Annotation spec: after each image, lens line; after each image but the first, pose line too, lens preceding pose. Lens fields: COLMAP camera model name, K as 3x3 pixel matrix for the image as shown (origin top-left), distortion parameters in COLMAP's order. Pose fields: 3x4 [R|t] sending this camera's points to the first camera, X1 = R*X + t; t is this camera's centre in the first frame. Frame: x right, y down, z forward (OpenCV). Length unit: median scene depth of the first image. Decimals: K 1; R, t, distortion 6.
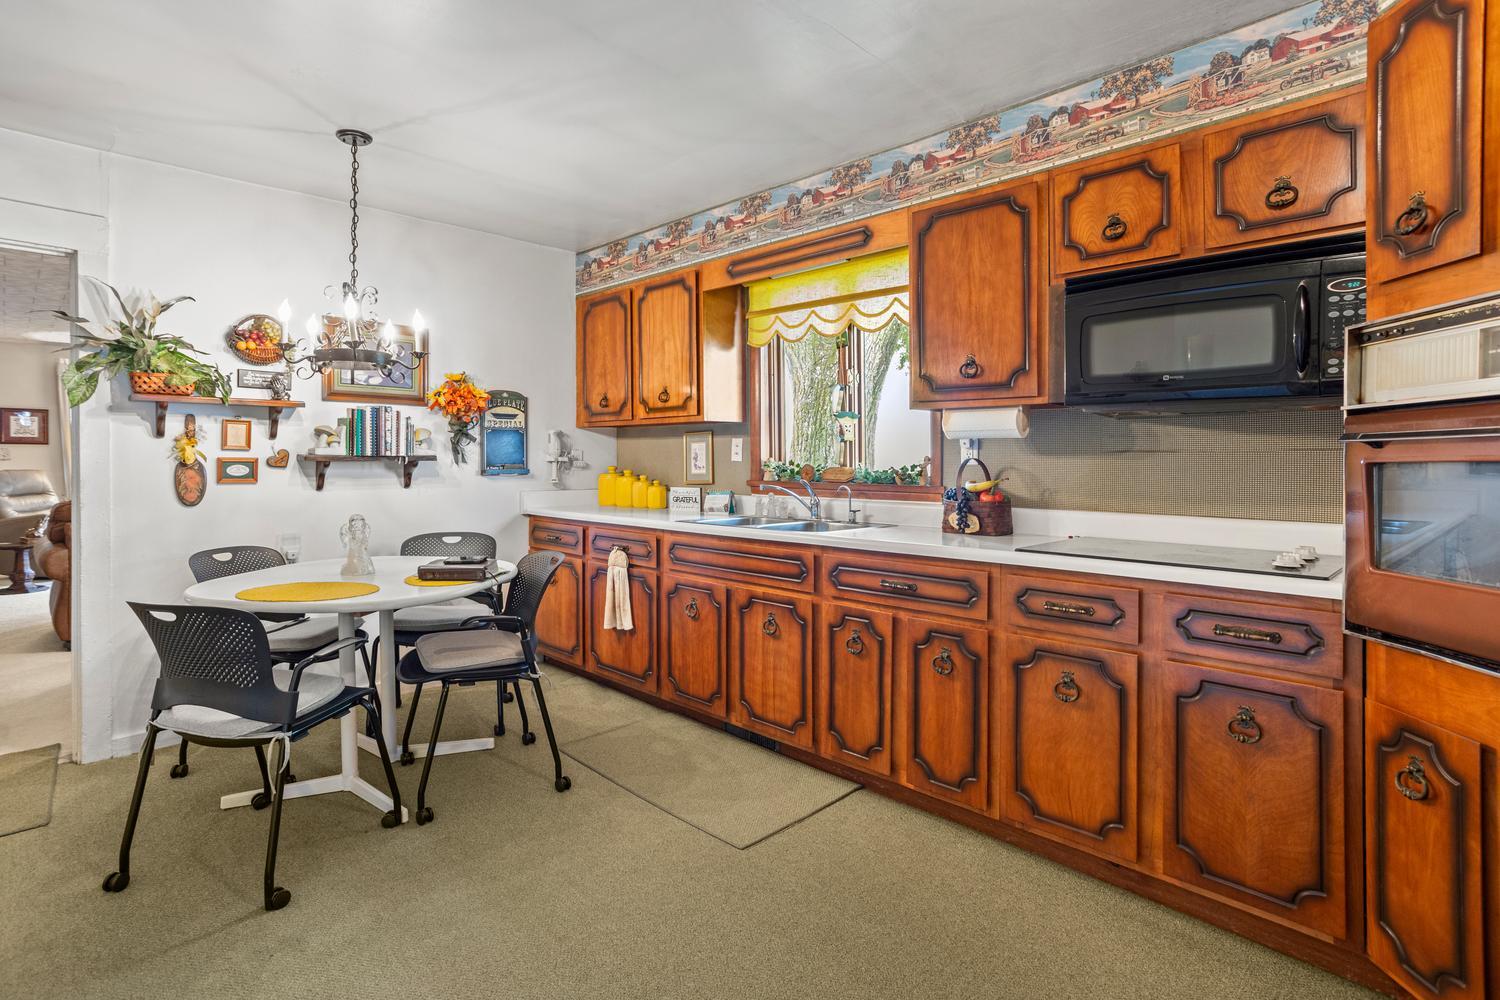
lens RADIAL K [[742.7, 0, 749.1], [0, 742.7, 462.5], [0, 0, 1]] dist [-0.028524, 0.010398]
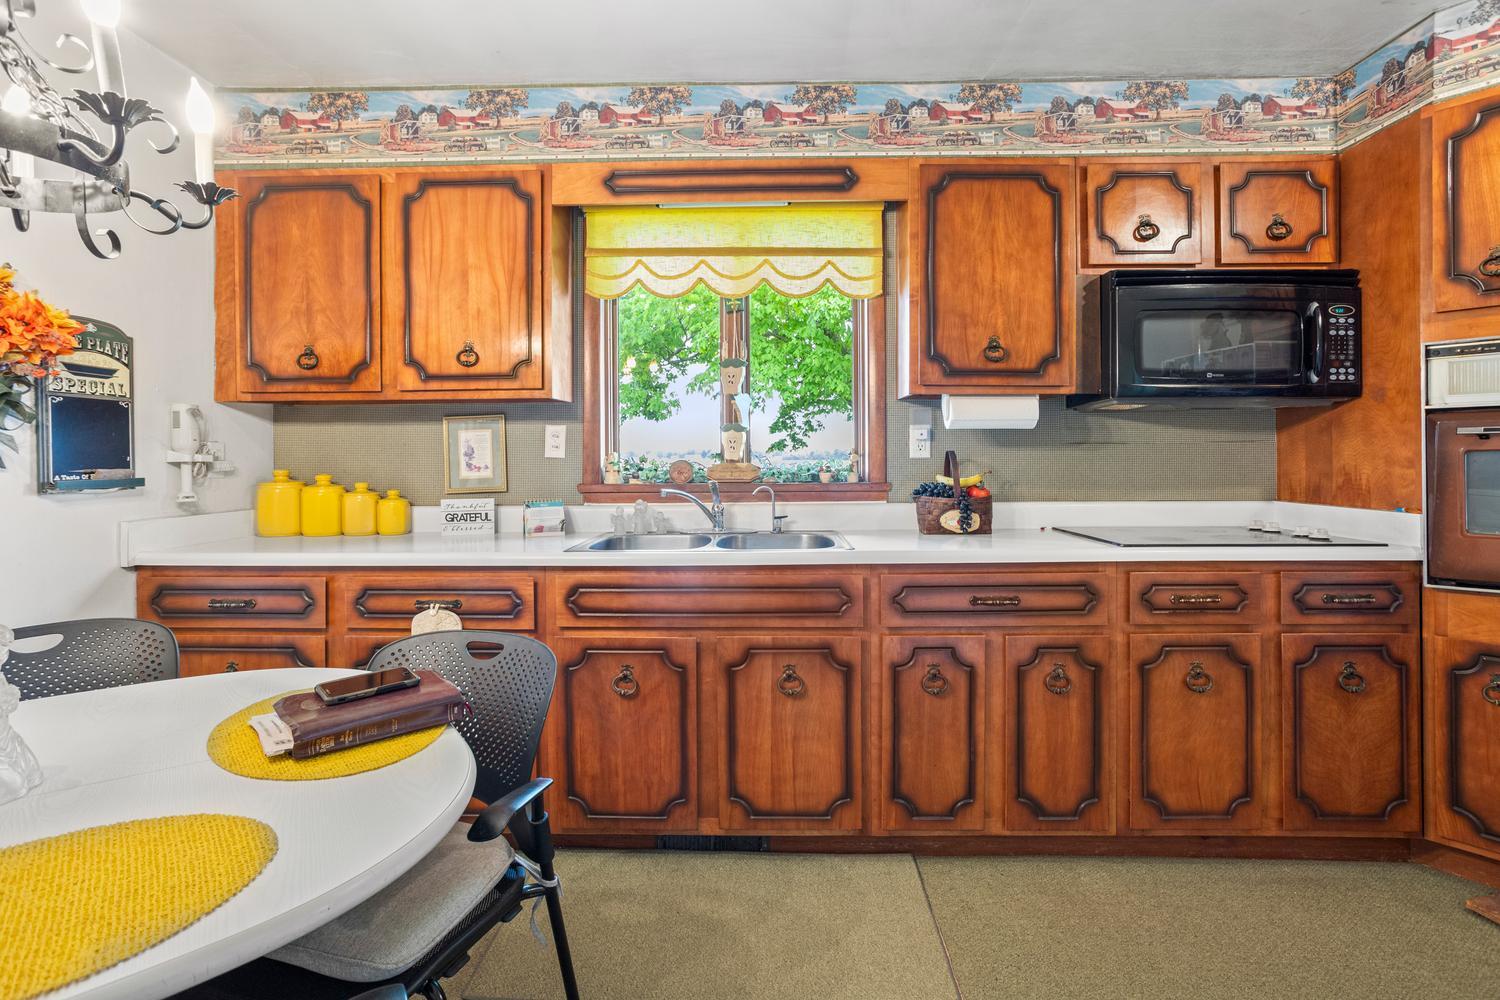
lens RADIAL K [[742.7, 0, 755.2], [0, 742.7, 456.4], [0, 0, 1]] dist [-0.028524, 0.010398]
pose [[0.724759, -0.009083, 0.688942, -0.517182], [0.011165, 0.999937, 0.001437, -0.002813], [-0.688912, 0.006650, 0.724815, 0.518485]]
